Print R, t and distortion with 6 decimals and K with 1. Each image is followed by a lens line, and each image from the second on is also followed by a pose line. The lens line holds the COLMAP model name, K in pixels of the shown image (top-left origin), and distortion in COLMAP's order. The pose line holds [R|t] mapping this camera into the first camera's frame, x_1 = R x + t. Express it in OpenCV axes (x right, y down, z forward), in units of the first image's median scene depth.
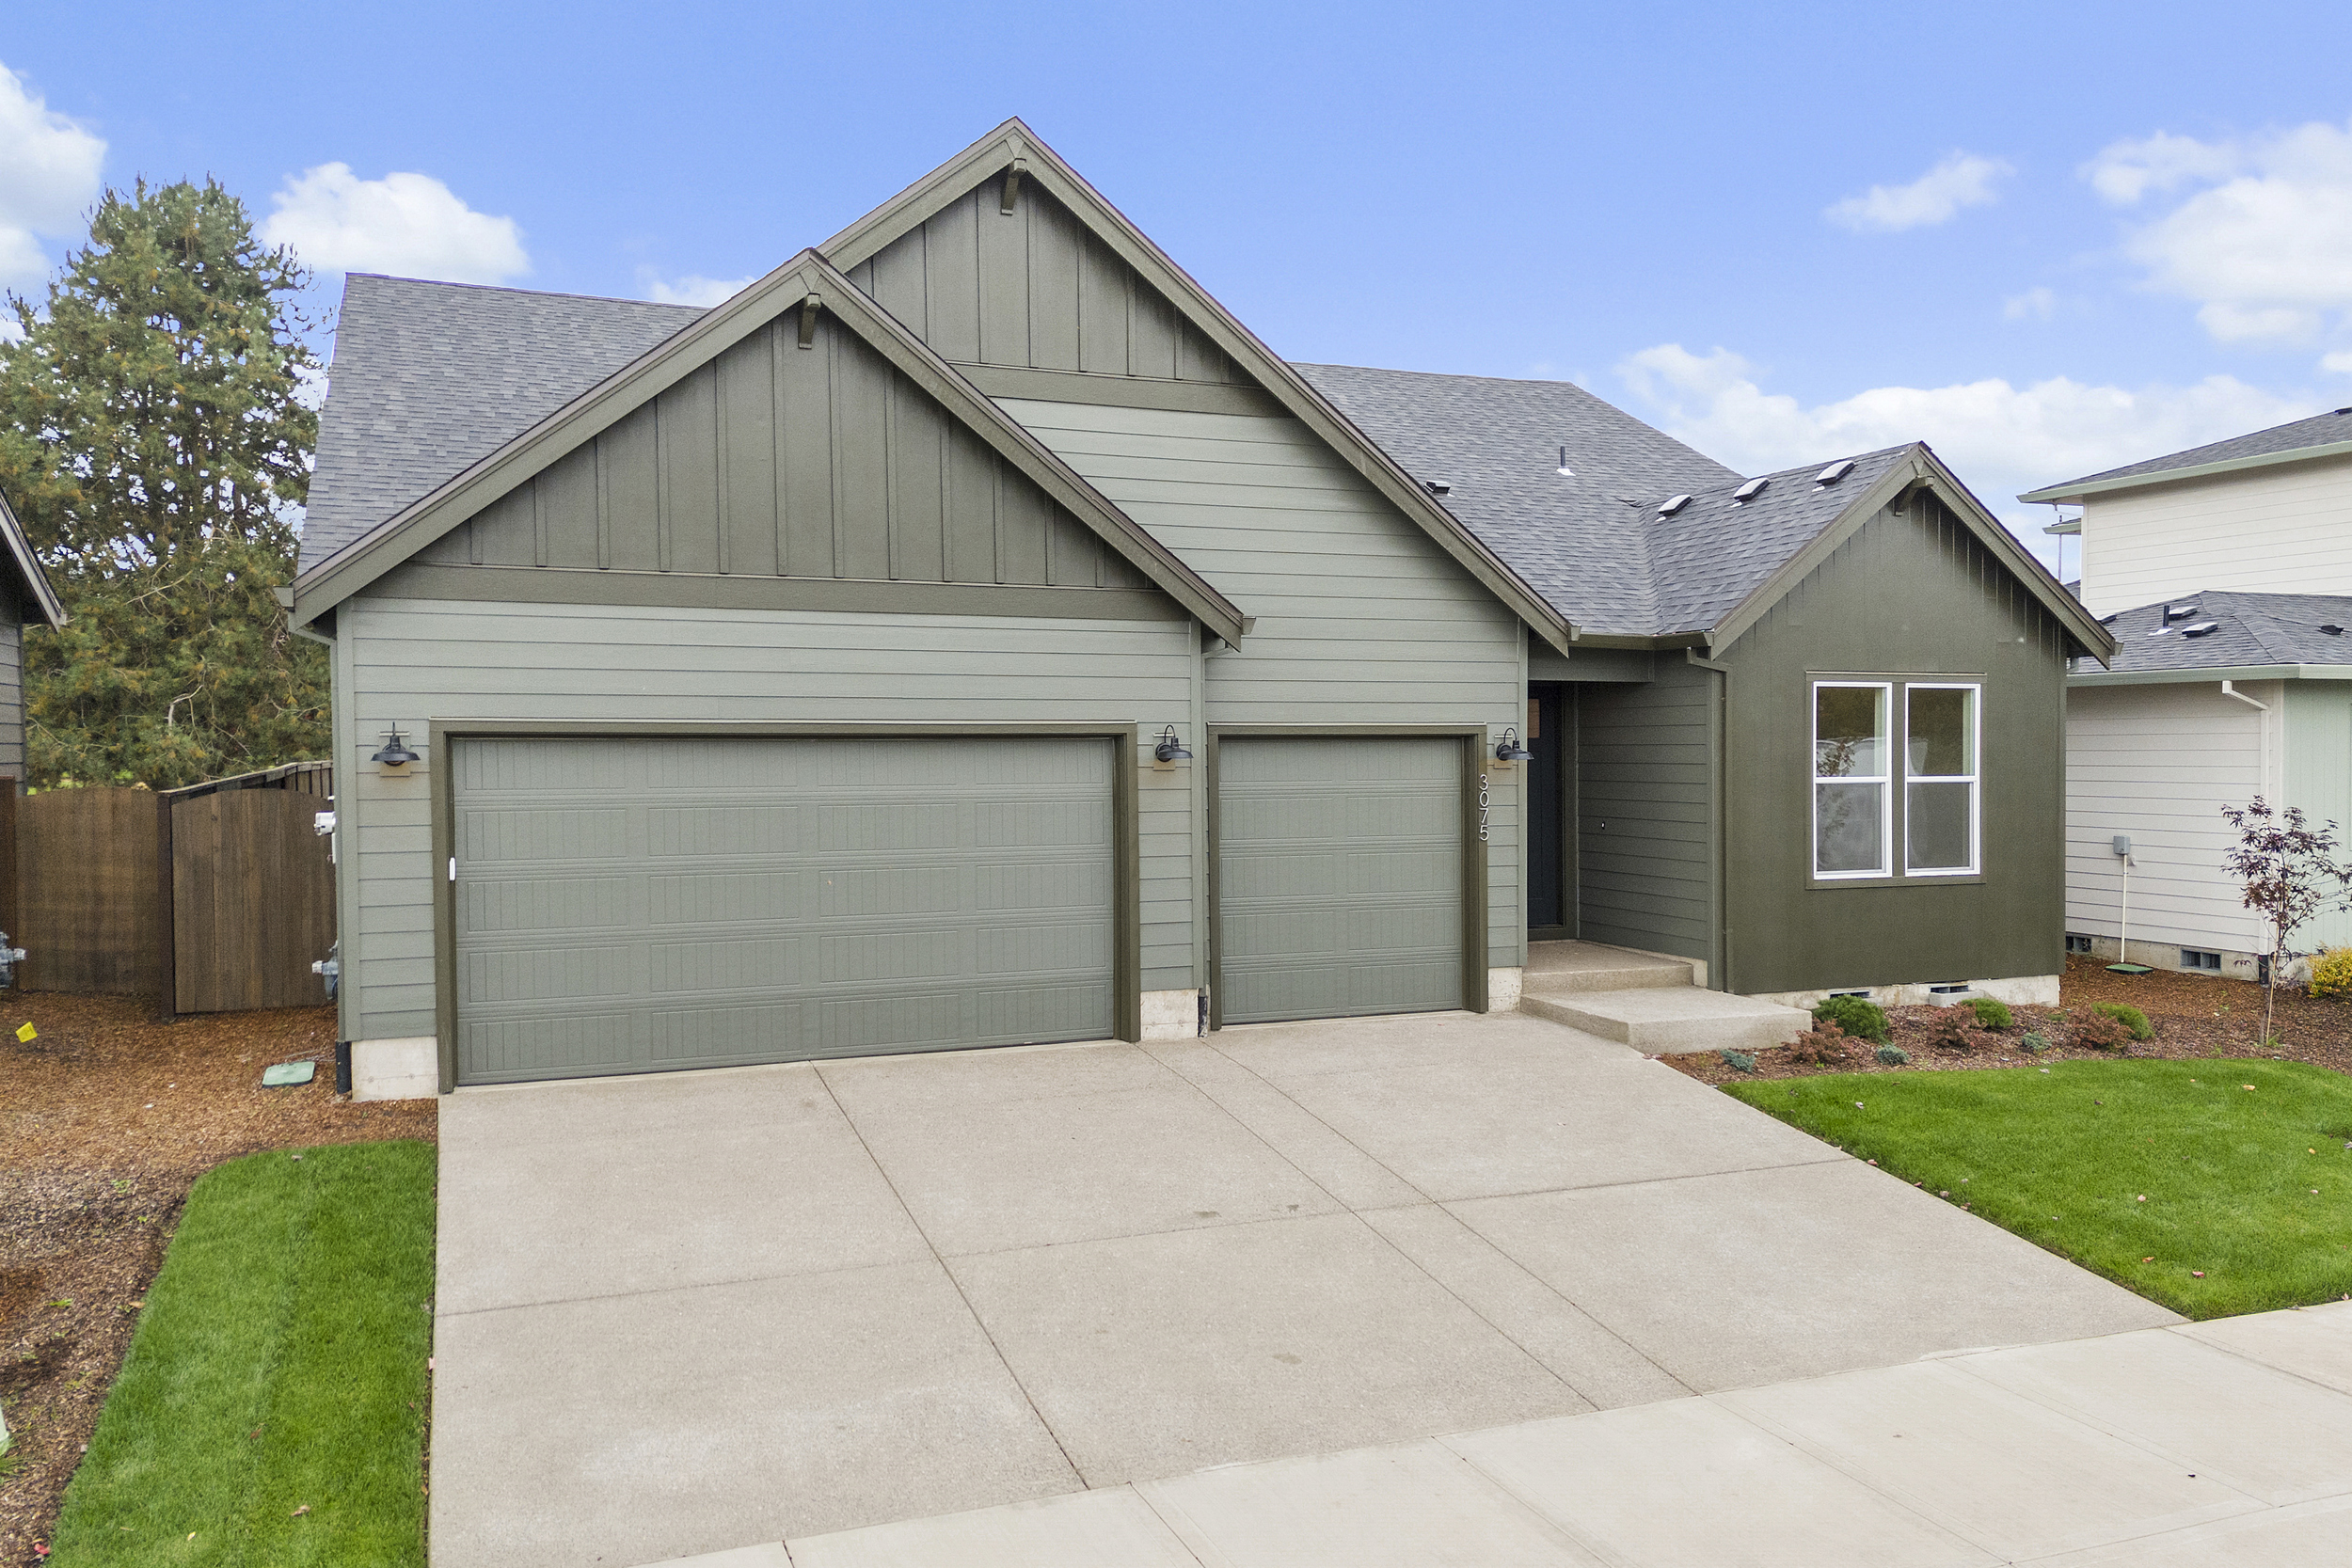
lens RADIAL K [[1695.7, 0, 1122.4], [0, 1695.7, 806.7], [0, 0, 1]] dist [0.086712, -0.081467]
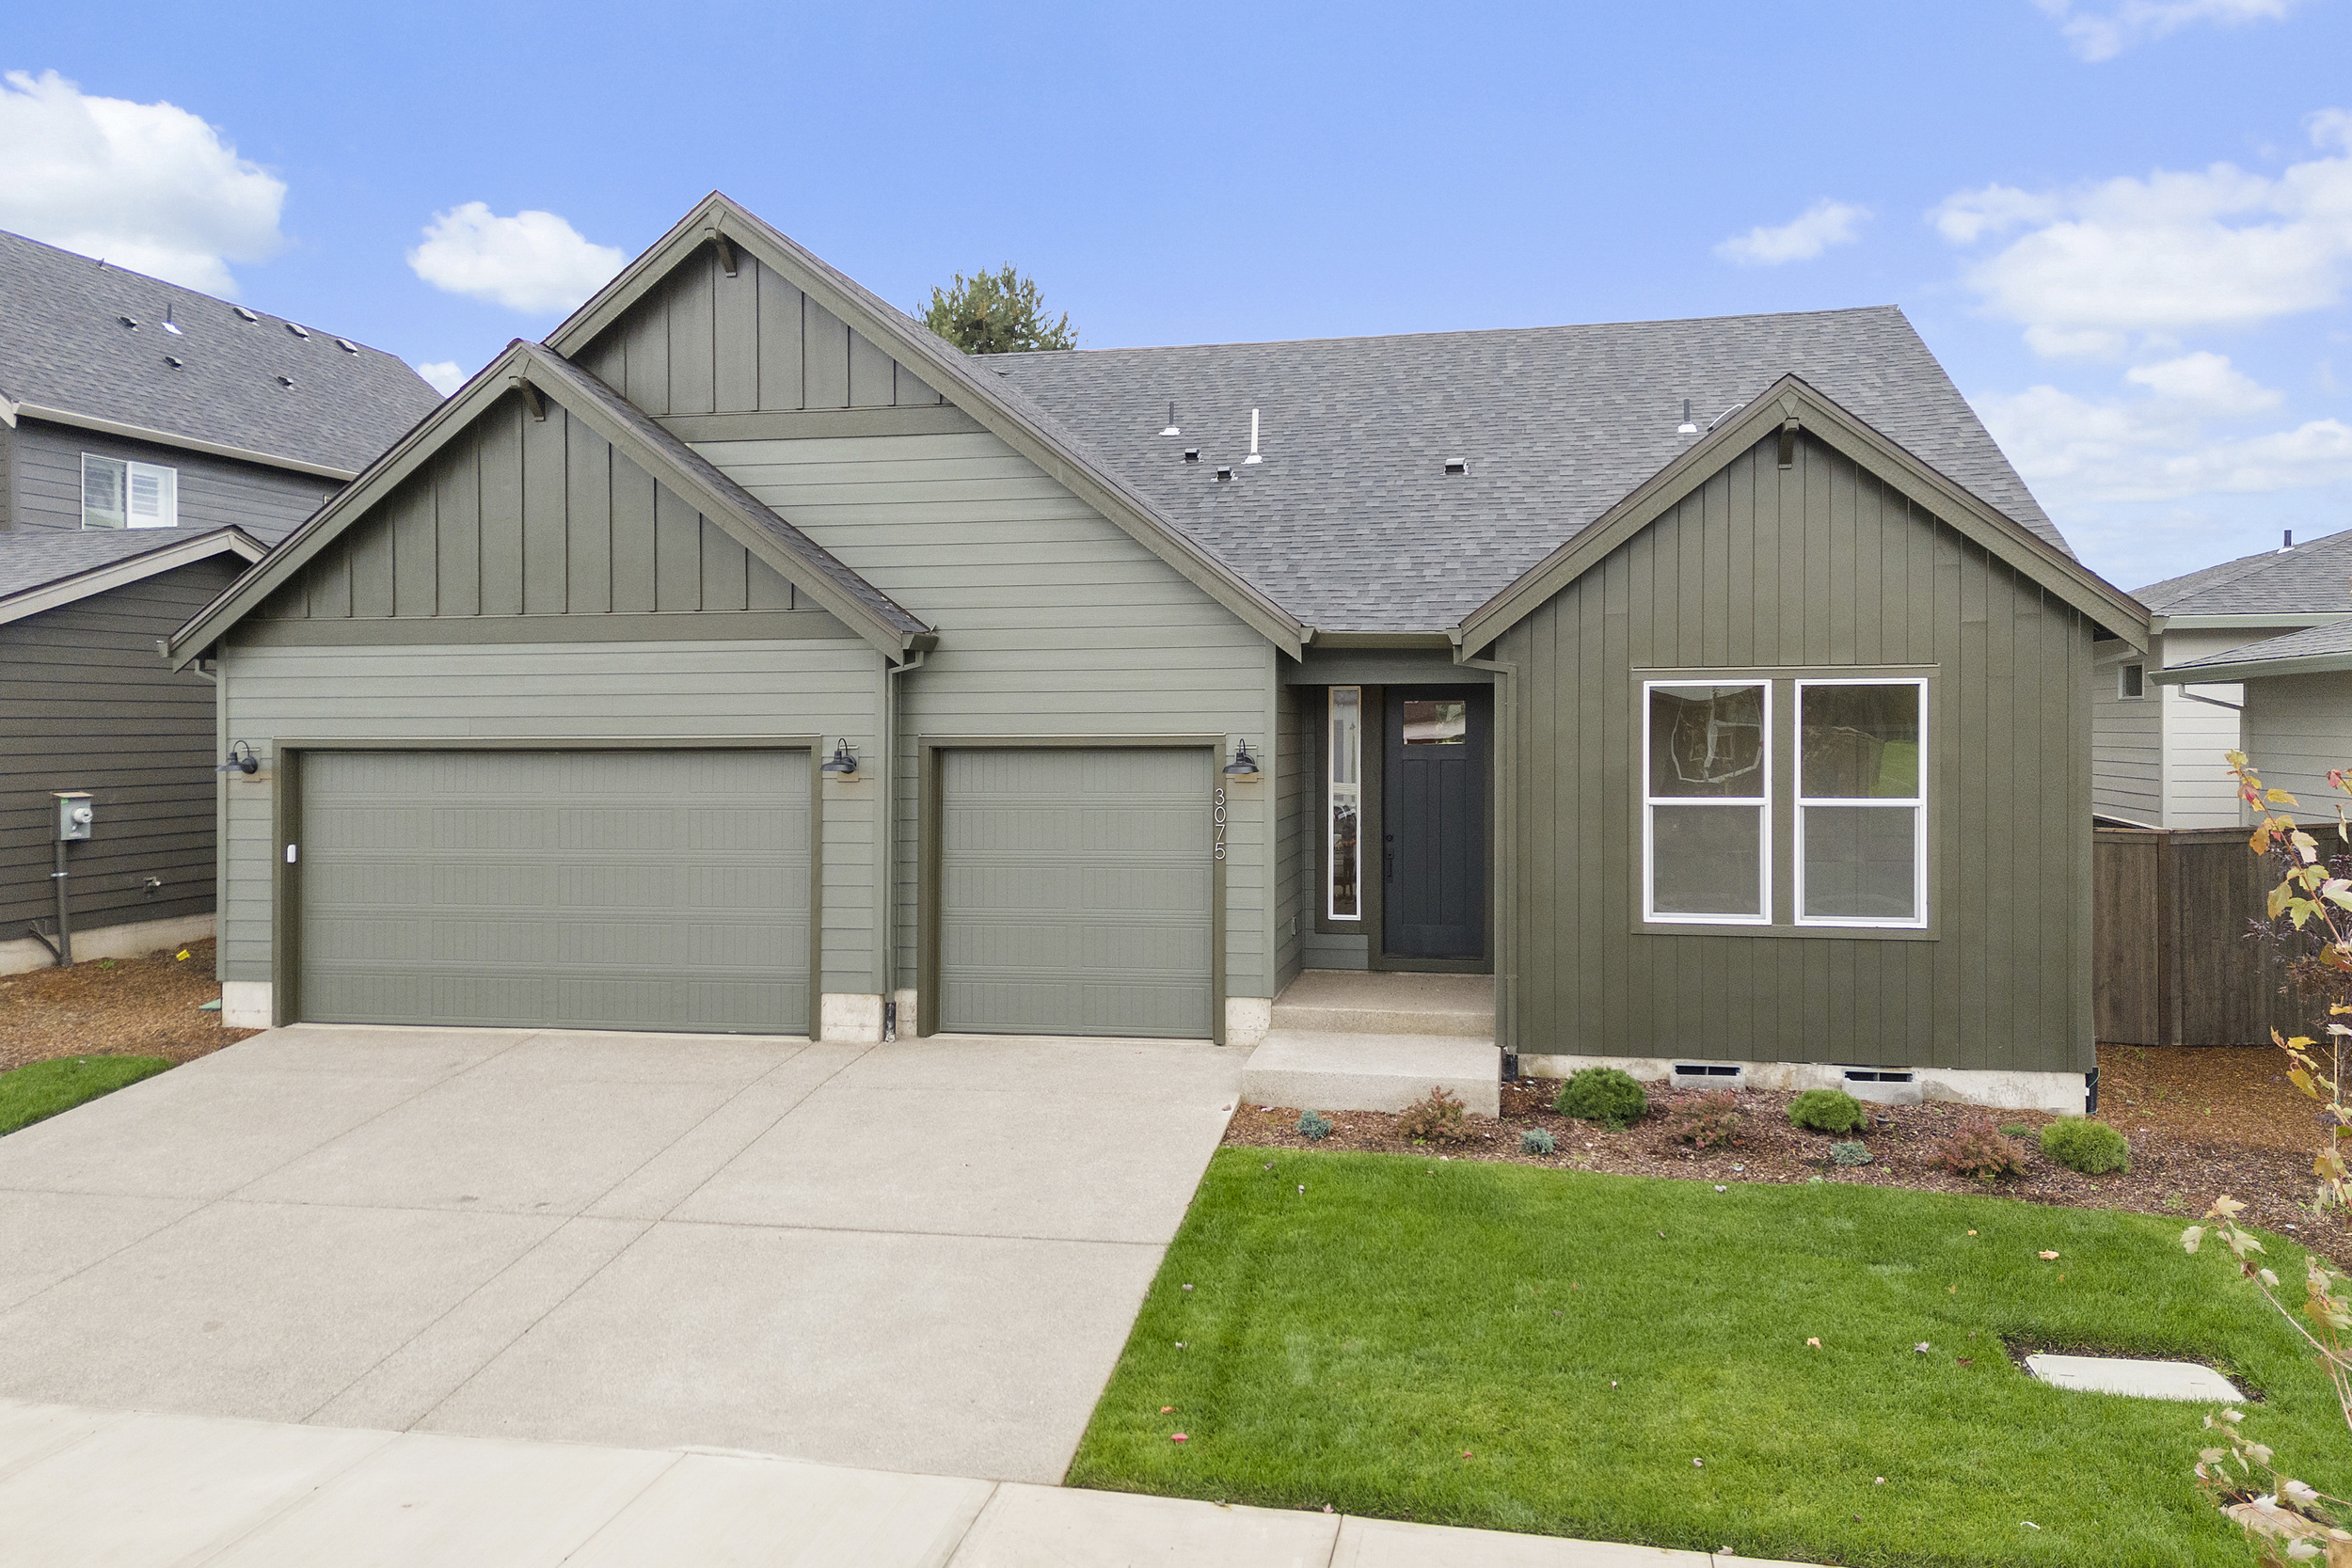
lens RADIAL K [[1680.5, 0, 1181.1], [0, 1680.5, 746.7], [0, 0, 1]] dist [0.057831, -0.038199]
pose [[0.847980, 0.004128, -0.530012, 0.740884], [-0.014385, 0.999781, -0.015229, -0.029800], [0.529833, 0.020538, 0.847853, 0.227950]]
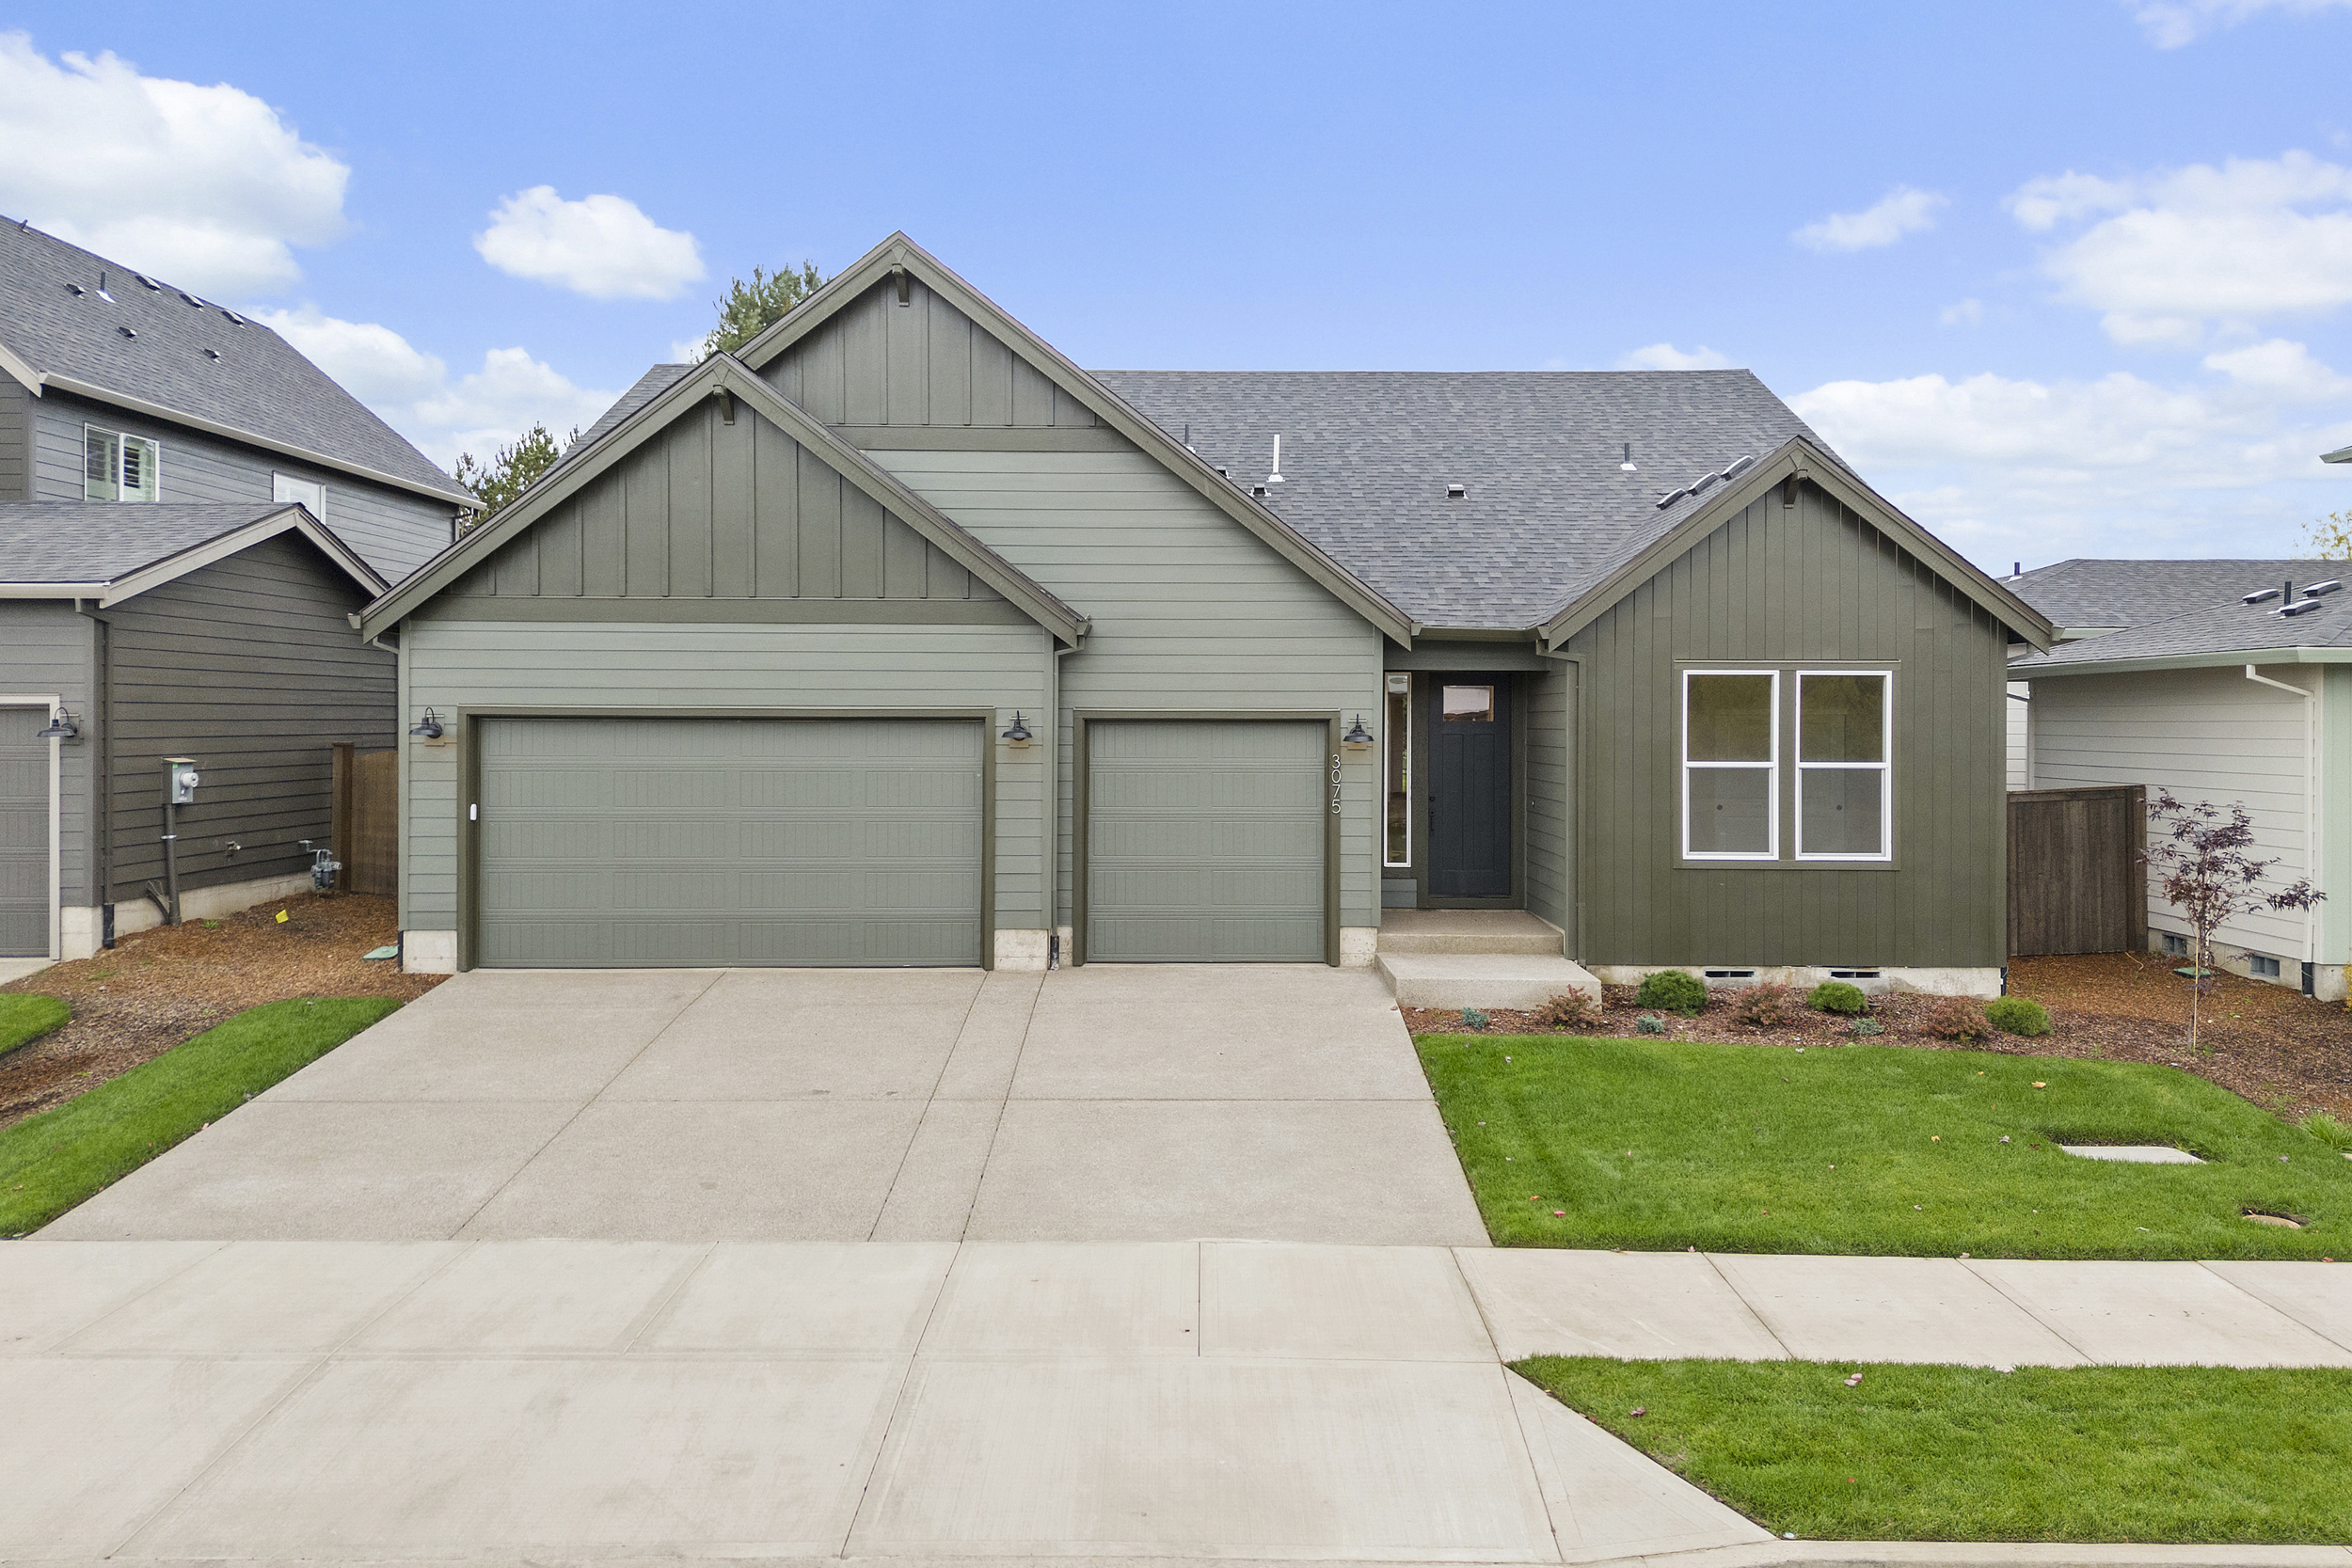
lens RADIAL K [[1651.7, 0, 1184.5], [0, 1651.7, 733.1], [0, 0, 1]] dist [0.071225, -0.065039]
pose [[0.935641, 0.008664, -0.352848, 0.548074], [-0.017962, 0.999572, -0.023085, -0.006378], [0.352497, 0.027937, 0.935396, -0.064895]]
